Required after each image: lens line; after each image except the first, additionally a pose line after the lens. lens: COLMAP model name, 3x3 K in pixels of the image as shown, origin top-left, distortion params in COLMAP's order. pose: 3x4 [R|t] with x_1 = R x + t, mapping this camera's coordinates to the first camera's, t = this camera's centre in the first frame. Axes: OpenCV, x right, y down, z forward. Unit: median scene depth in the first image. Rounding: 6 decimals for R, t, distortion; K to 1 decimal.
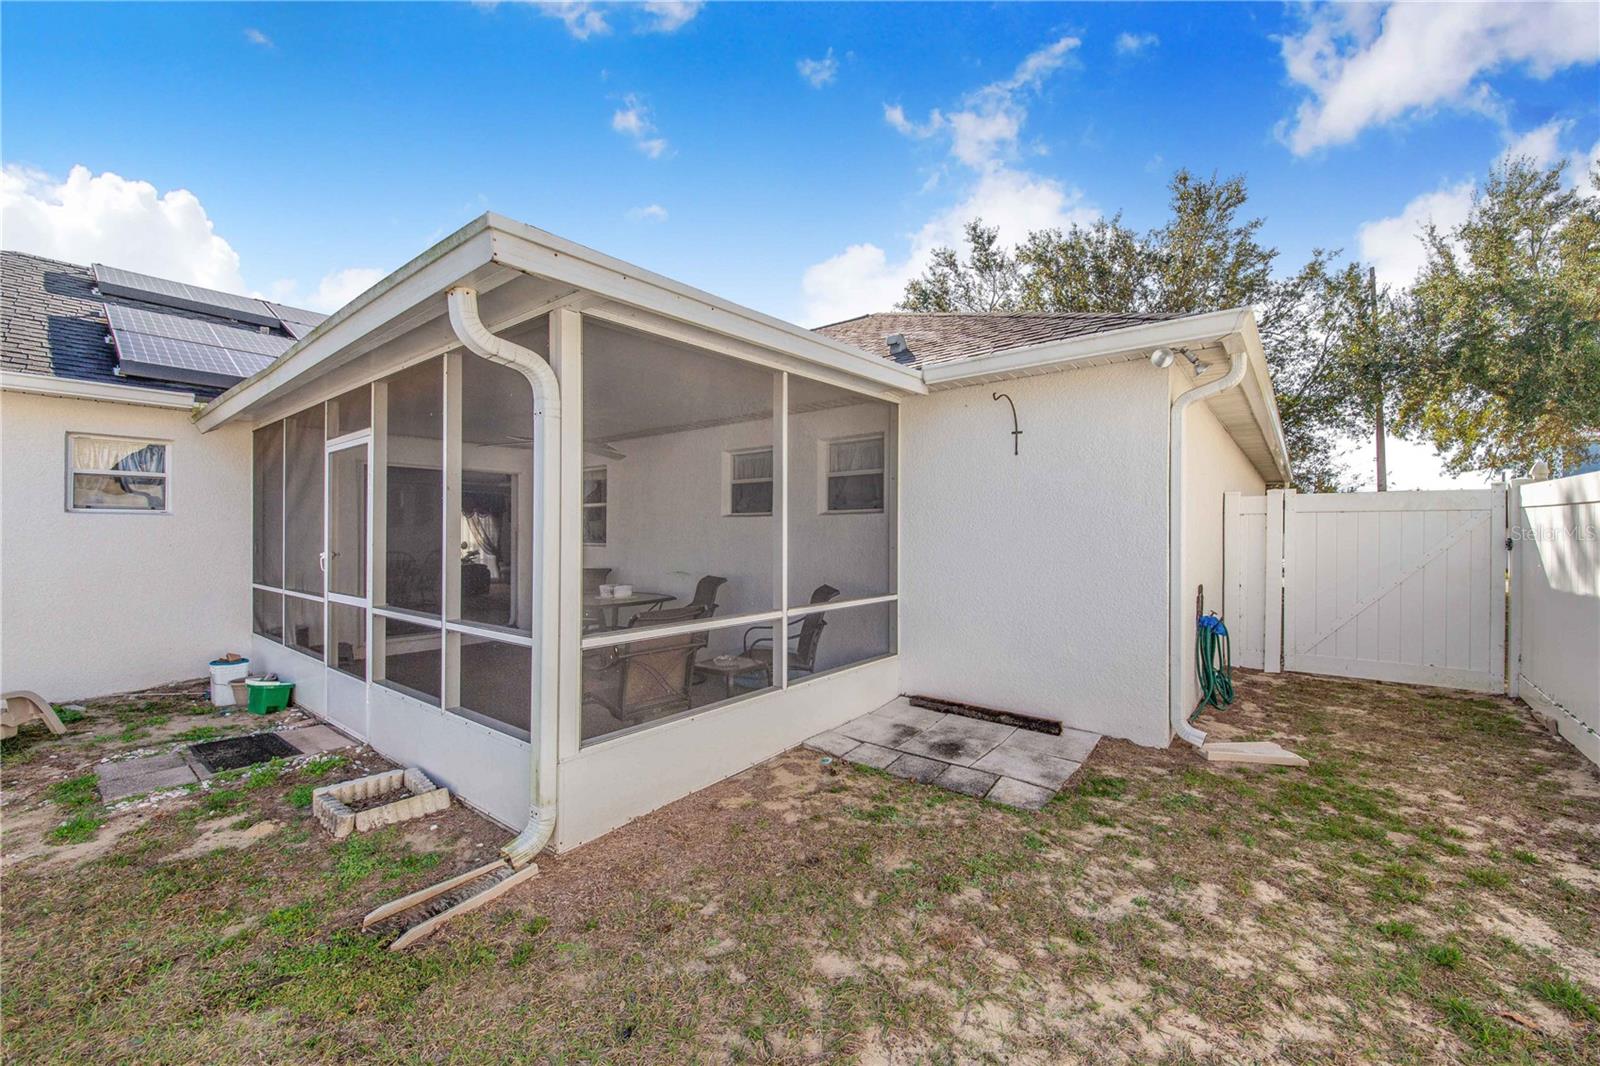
lens RADIAL K [[633.2, 0, 793.2], [0, 633.2, 530.5], [0, 0, 1]] dist [-0.011345, -0.002179]
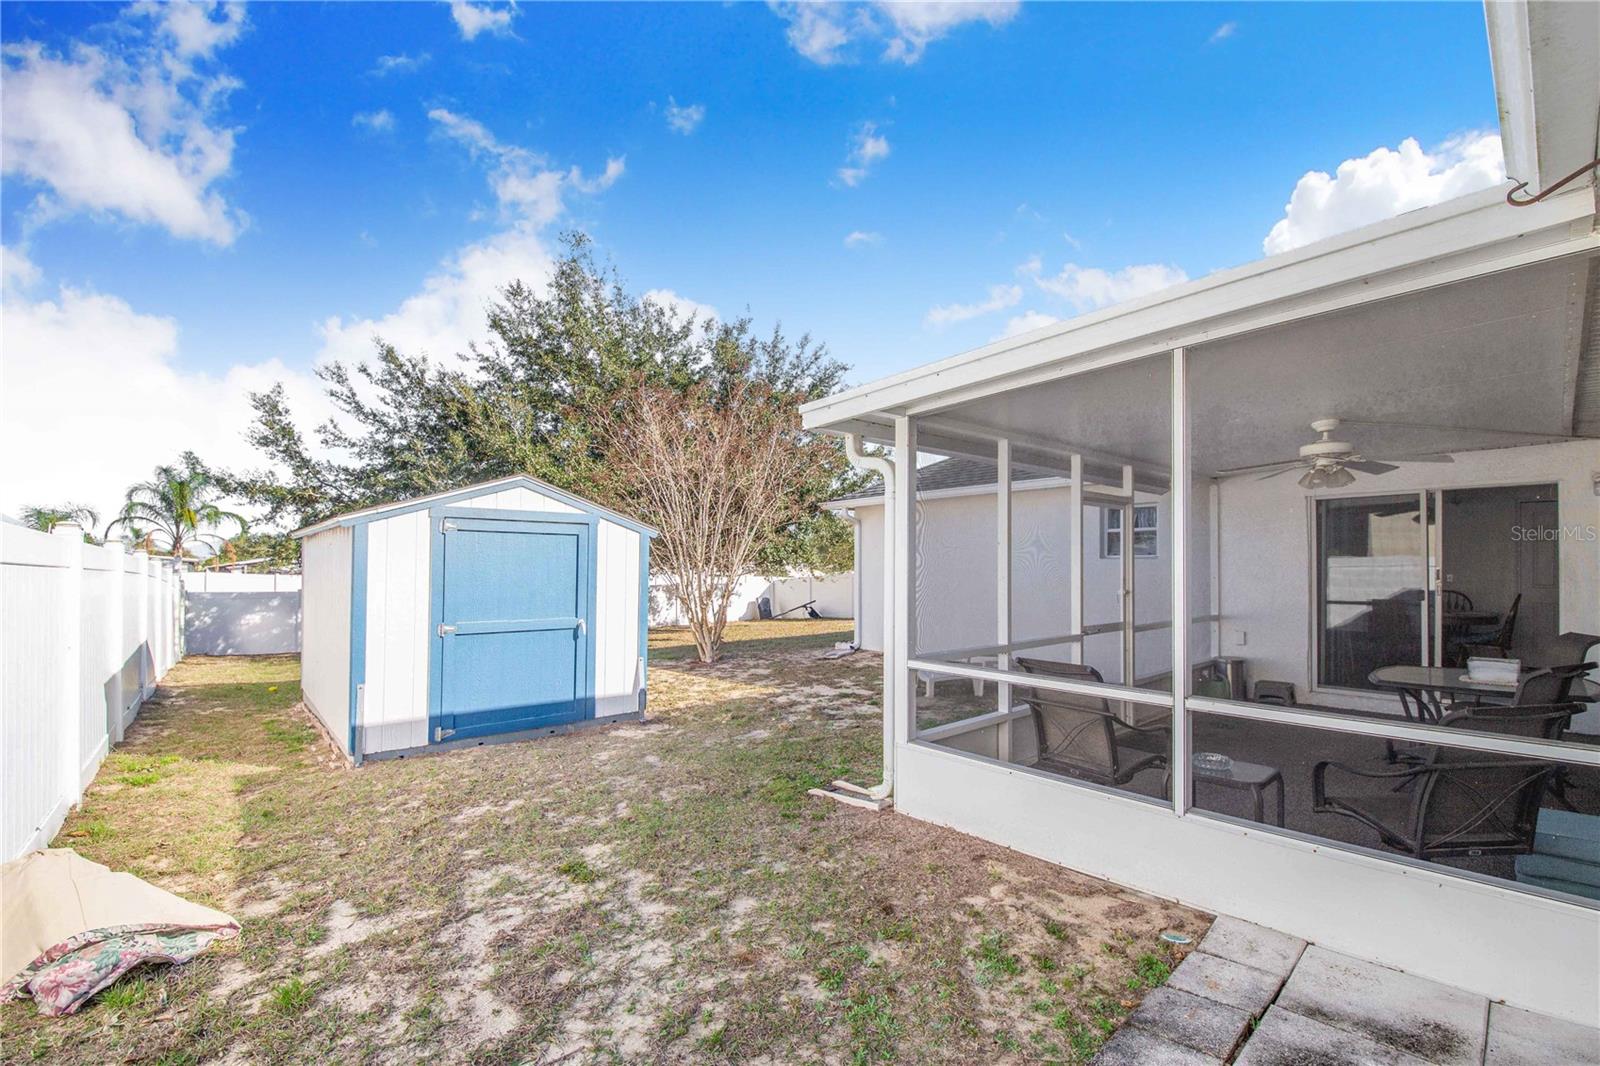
lens RADIAL K [[675.6, 0, 790.7], [0, 675.6, 546.0], [0, 0, 1]] dist [-0.027403, -0.000695]
pose [[-0.167824, -0.025816, -0.985479, 0.952570], [-0.007131, 0.999663, -0.024974, -0.018771], [0.985791, 0.002836, -0.167951, 0.872482]]
